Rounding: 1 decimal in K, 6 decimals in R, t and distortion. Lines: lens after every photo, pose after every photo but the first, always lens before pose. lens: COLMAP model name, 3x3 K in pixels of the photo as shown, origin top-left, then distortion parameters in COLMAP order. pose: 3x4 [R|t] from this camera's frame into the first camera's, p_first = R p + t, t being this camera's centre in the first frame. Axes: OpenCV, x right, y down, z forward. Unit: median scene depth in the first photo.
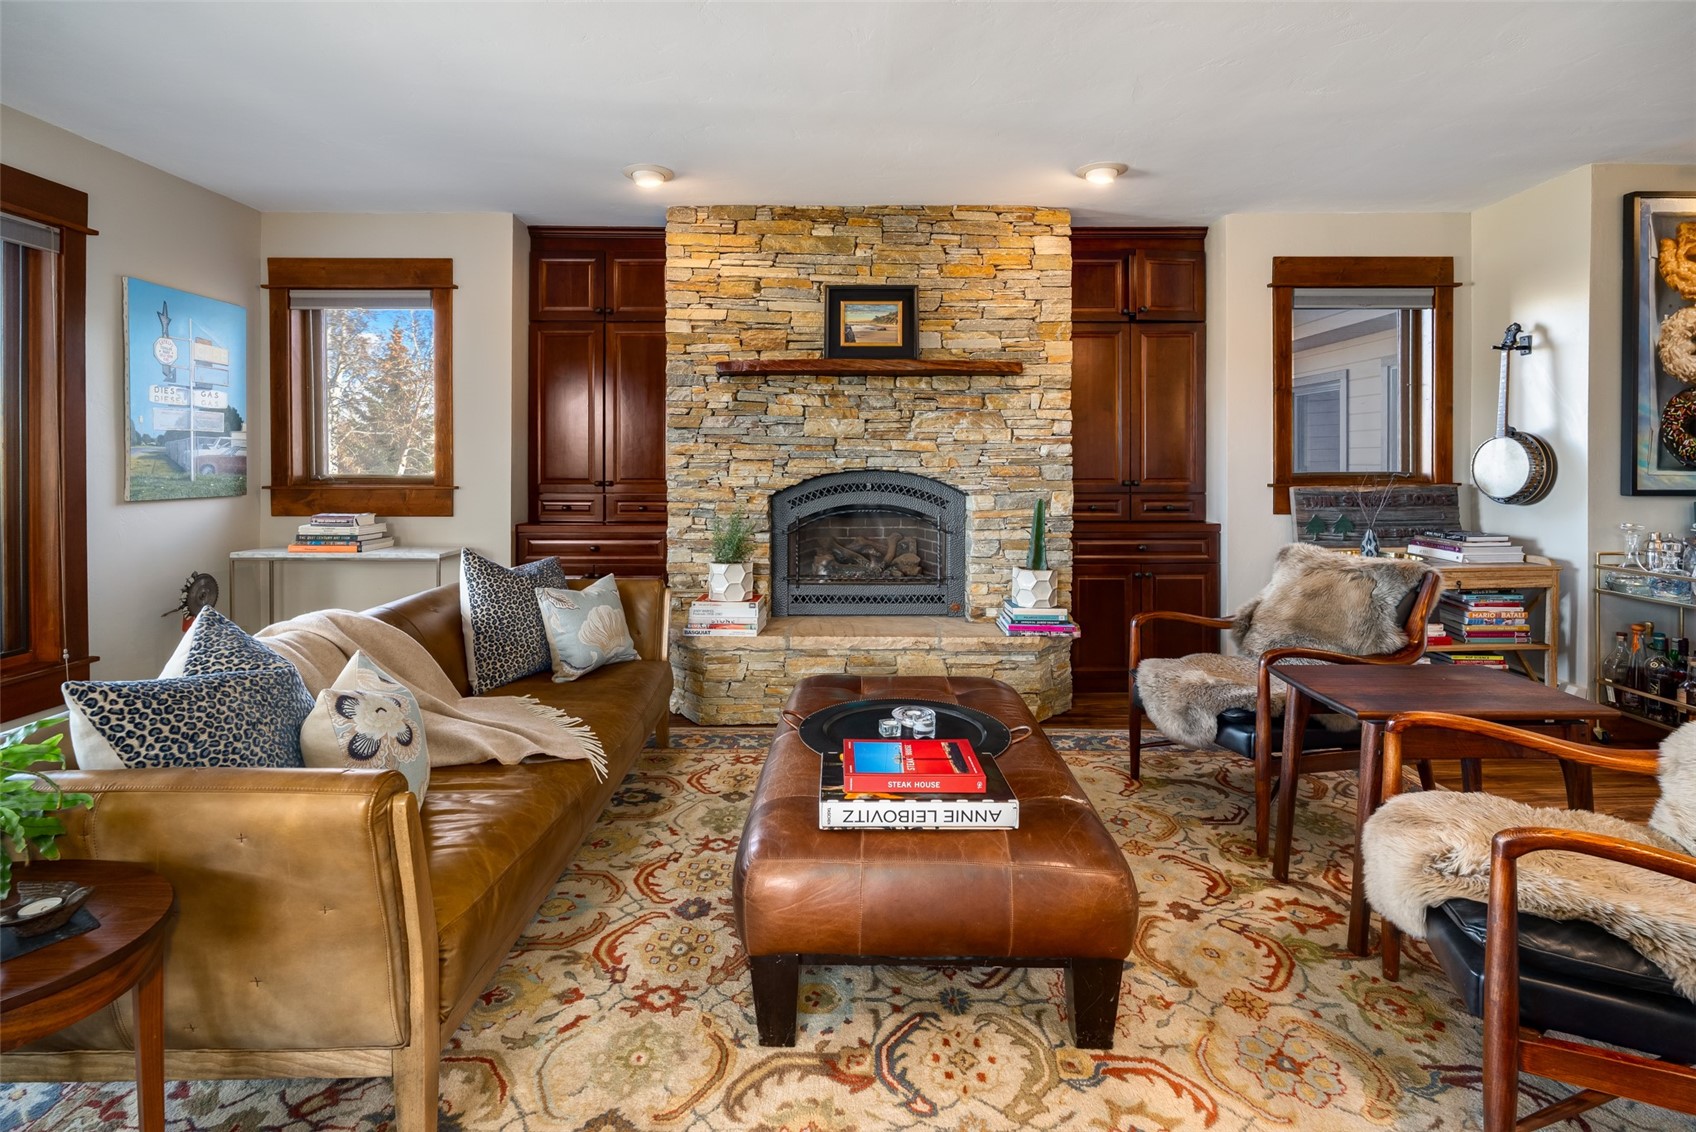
lens RADIAL K [[783.6, 0, 832.8], [0, 783.6, 467.0], [0, 0, 1]] dist [-0.005373, 0.001406]
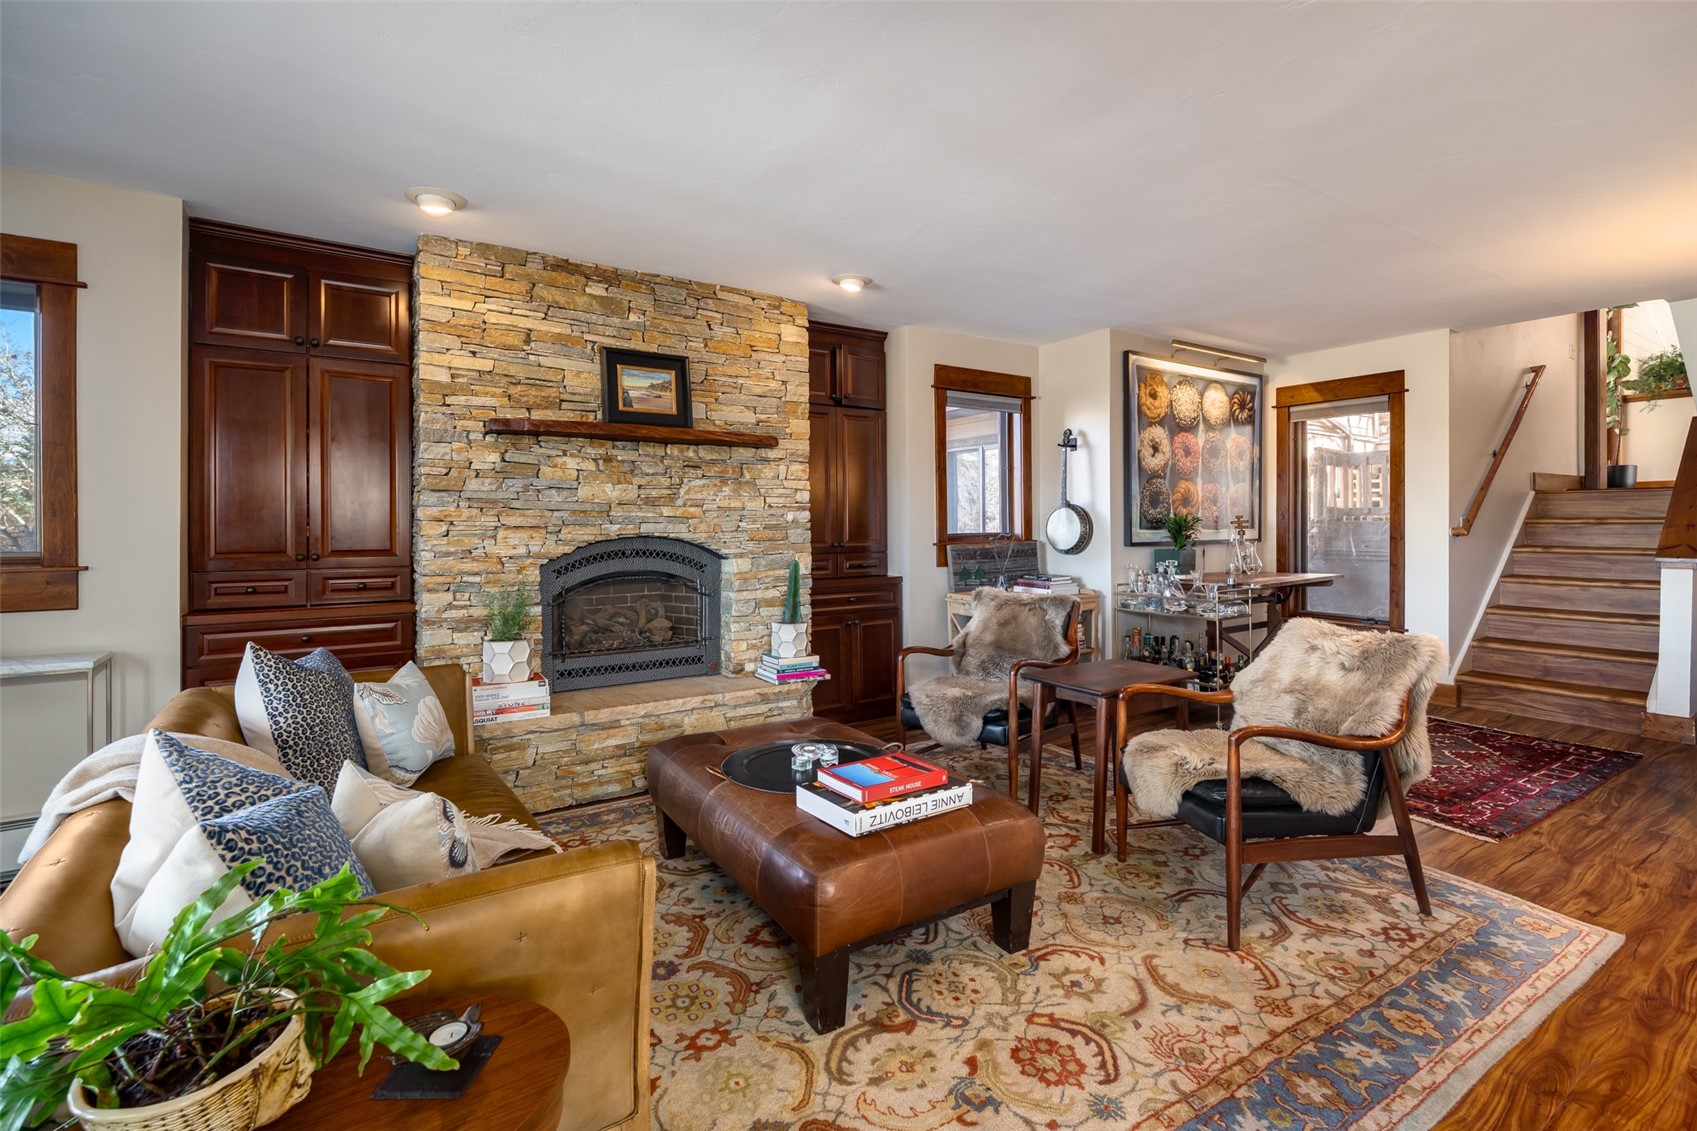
lens RADIAL K [[784.1, 0, 911.1], [0, 784.1, 525.5], [0, 0, 1]] dist [-0.005373, 0.001406]
pose [[0.812479, -0.005167, 0.582967, -0.275530], [0.009617, 0.999943, -0.004541, -0.001926], [-0.582911, 0.009296, 0.812483, -0.009477]]
